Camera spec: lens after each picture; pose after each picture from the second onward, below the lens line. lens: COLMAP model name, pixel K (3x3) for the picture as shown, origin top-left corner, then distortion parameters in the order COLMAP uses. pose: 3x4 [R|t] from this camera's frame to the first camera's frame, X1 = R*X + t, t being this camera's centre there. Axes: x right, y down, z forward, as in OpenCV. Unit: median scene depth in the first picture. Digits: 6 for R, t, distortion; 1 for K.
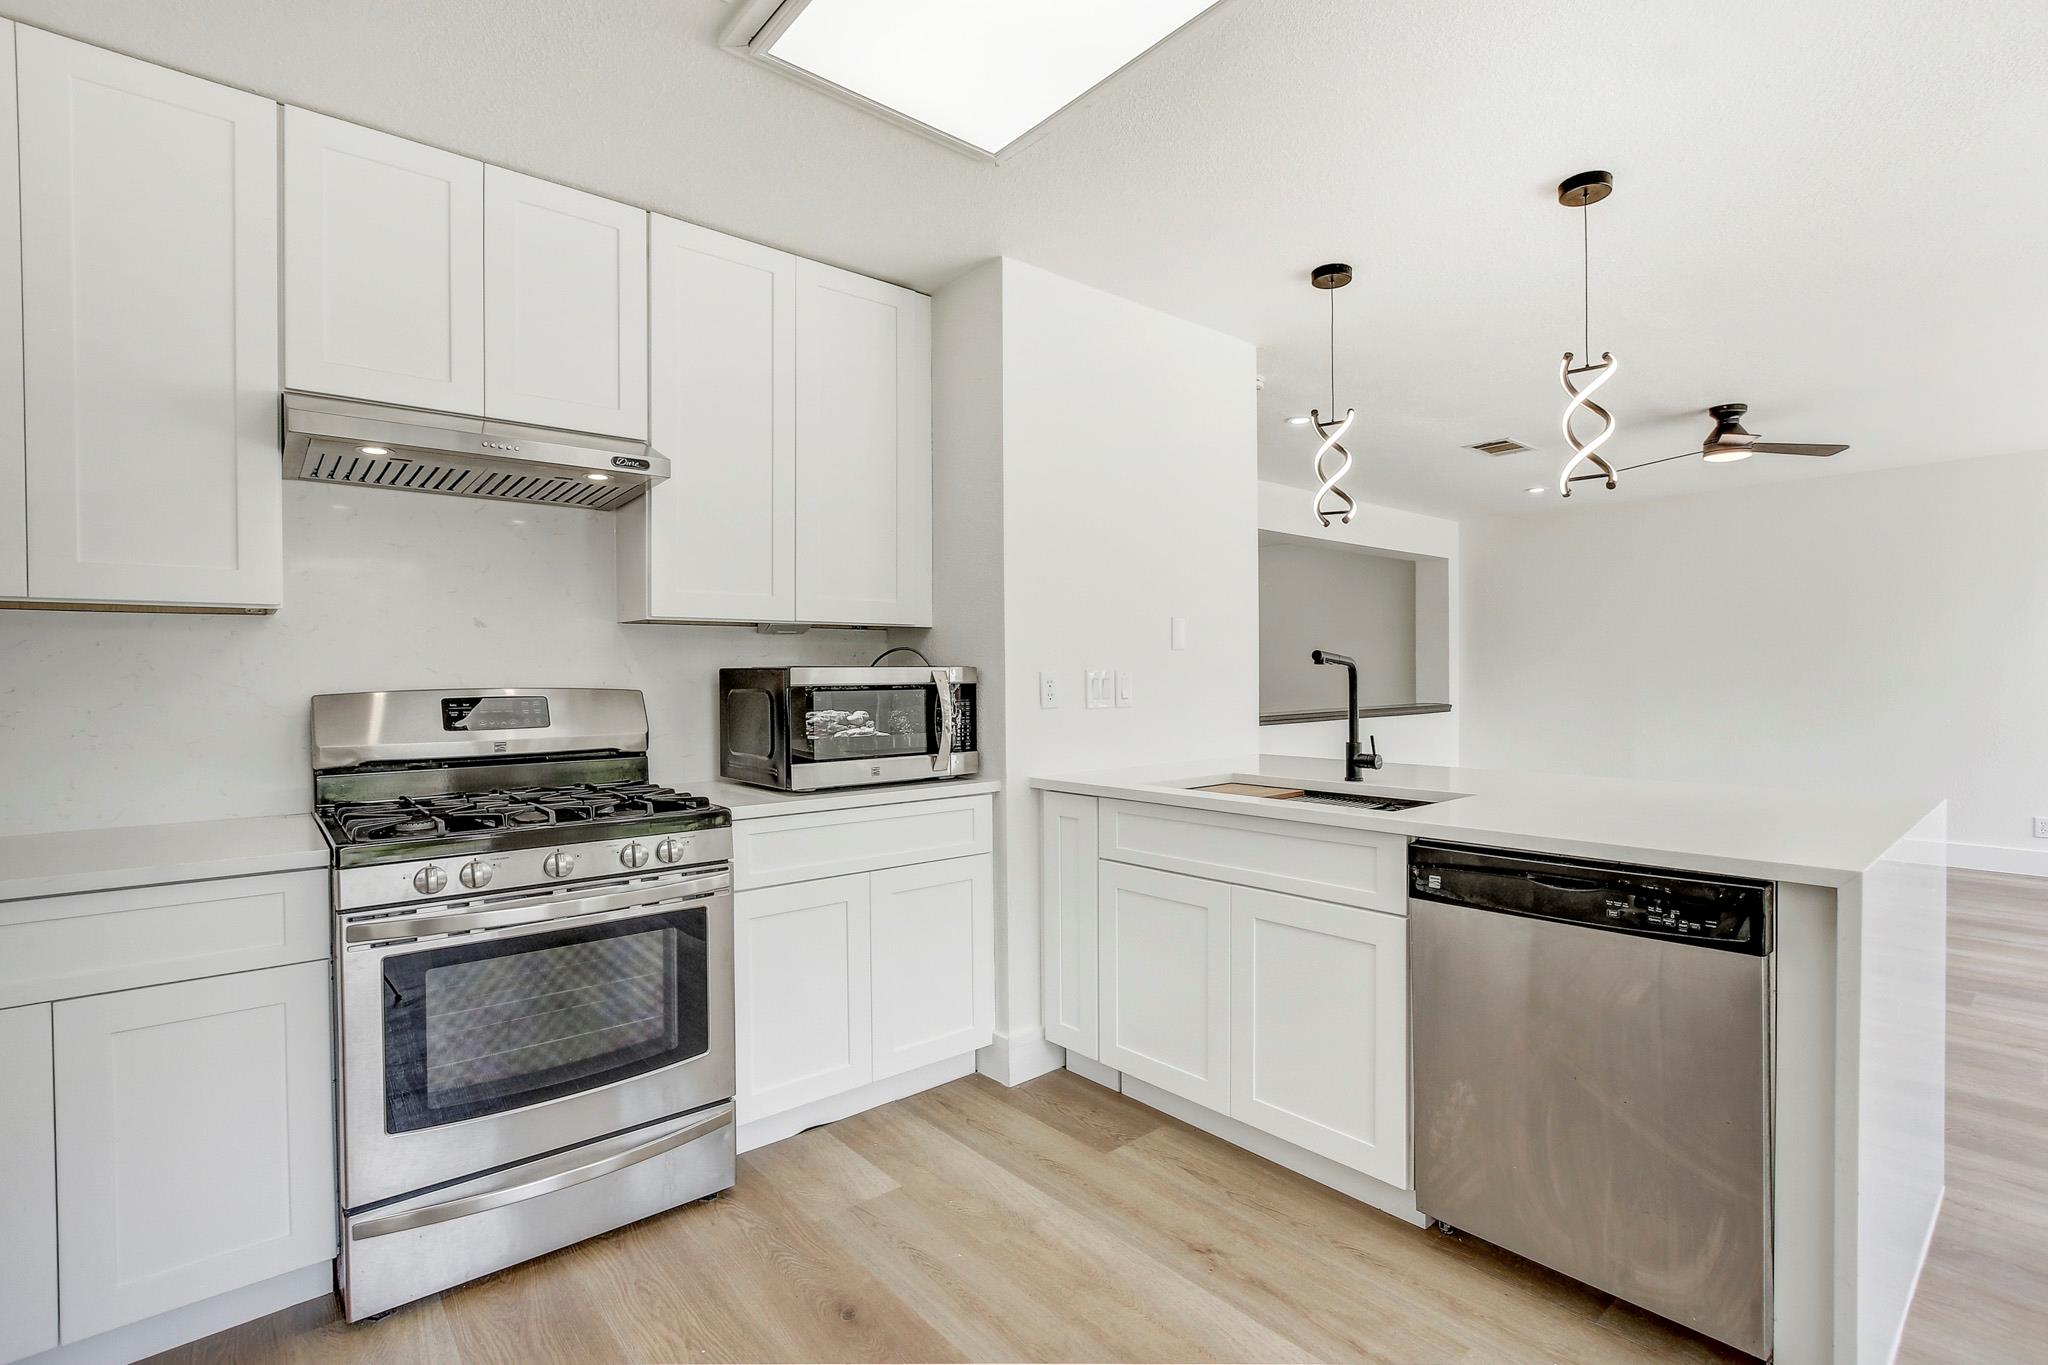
lens RADIAL K [[944.4, 0, 1027.8], [0, 944.4, 682.8], [0, 0, 1]] dist [-0.022540, 0.003544]
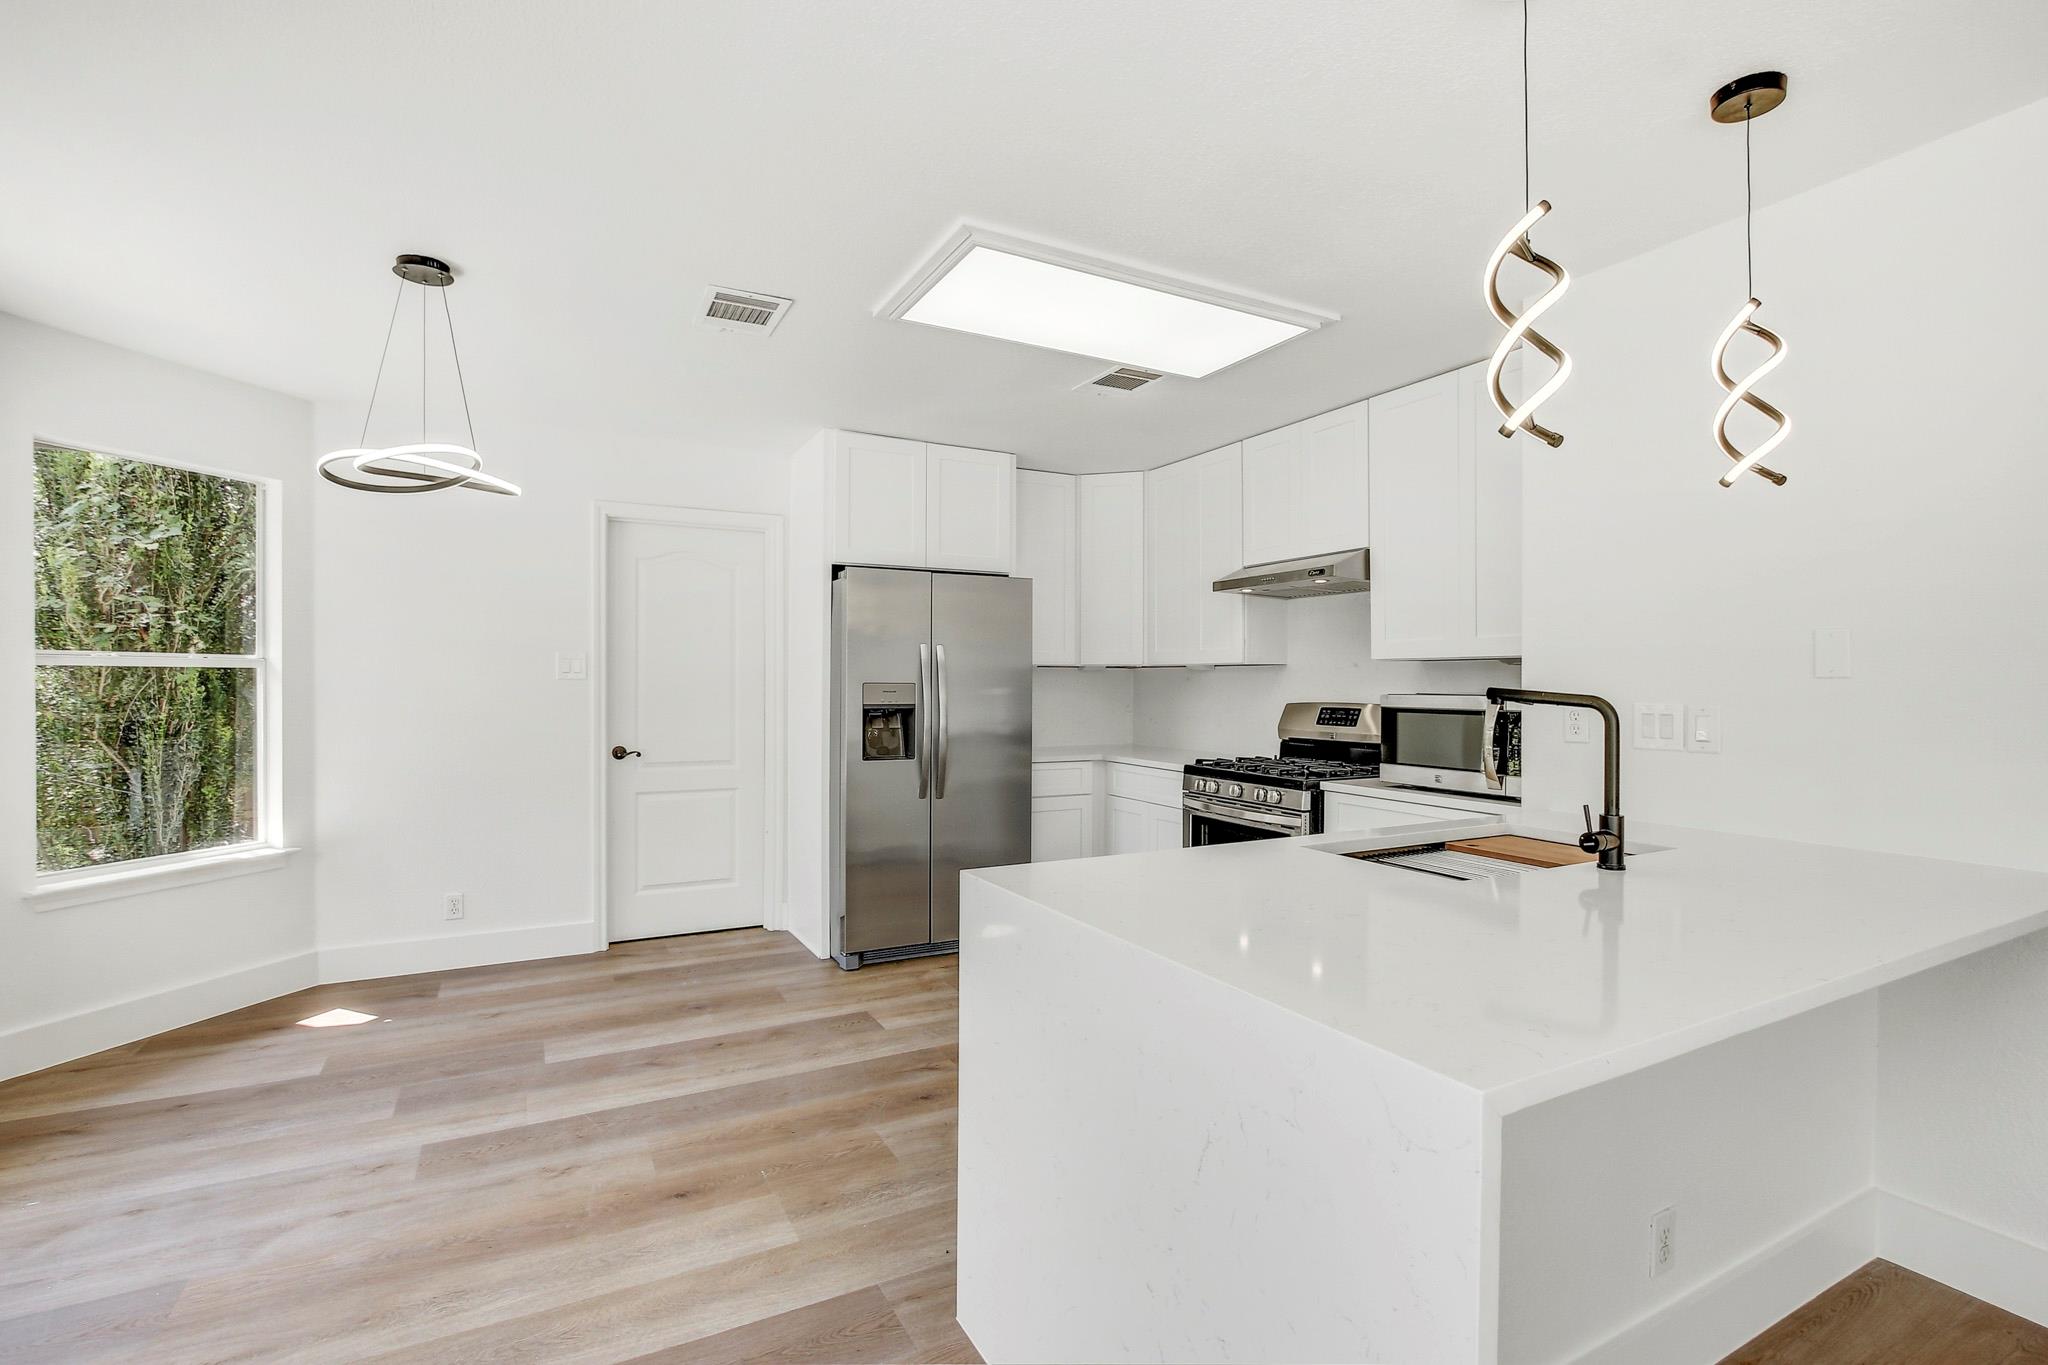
lens RADIAL K [[944.4, 0, 1021.9], [0, 944.4, 682.3], [0, 0, 1]] dist [-0.022540, 0.003544]
pose [[-0.221830, 0.010862, -0.975025, 1.384172], [-0.007312, 0.999891, 0.012803, -0.054076], [0.975058, 0.009969, -0.221727, 0.875471]]
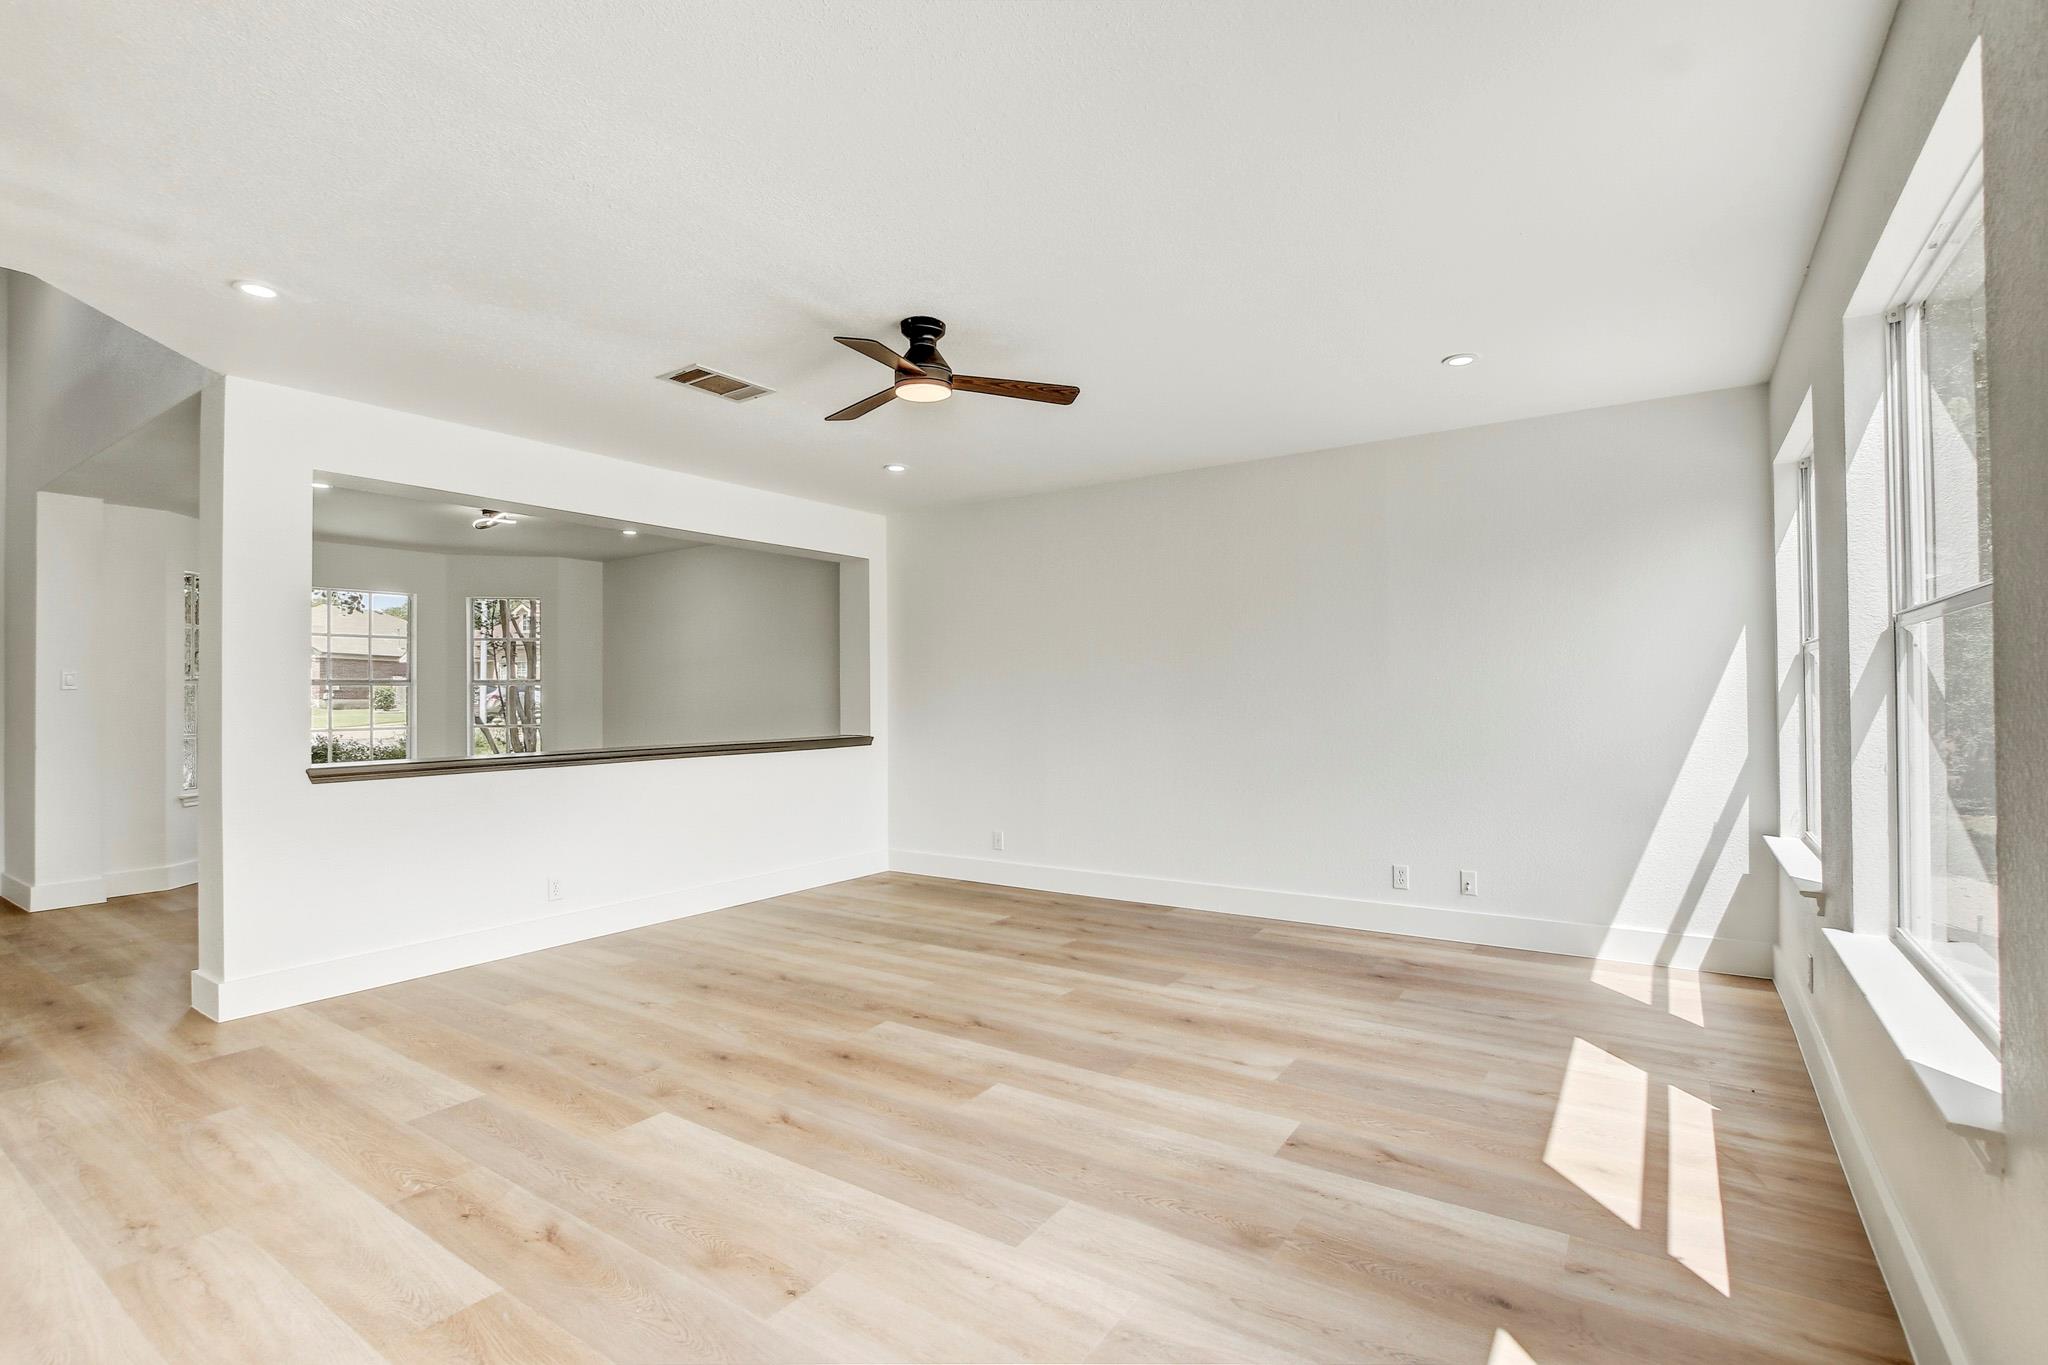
lens RADIAL K [[944.4, 0, 1026.7], [0, 944.4, 681.4], [0, 0, 1]] dist [-0.022540, 0.003544]
pose [[0.965109, 0.006182, 0.261774, 1.286158], [0.001119, 0.999615, -0.027733, -0.007396], [-0.261844, 0.027058, 0.964731, 0.595383]]
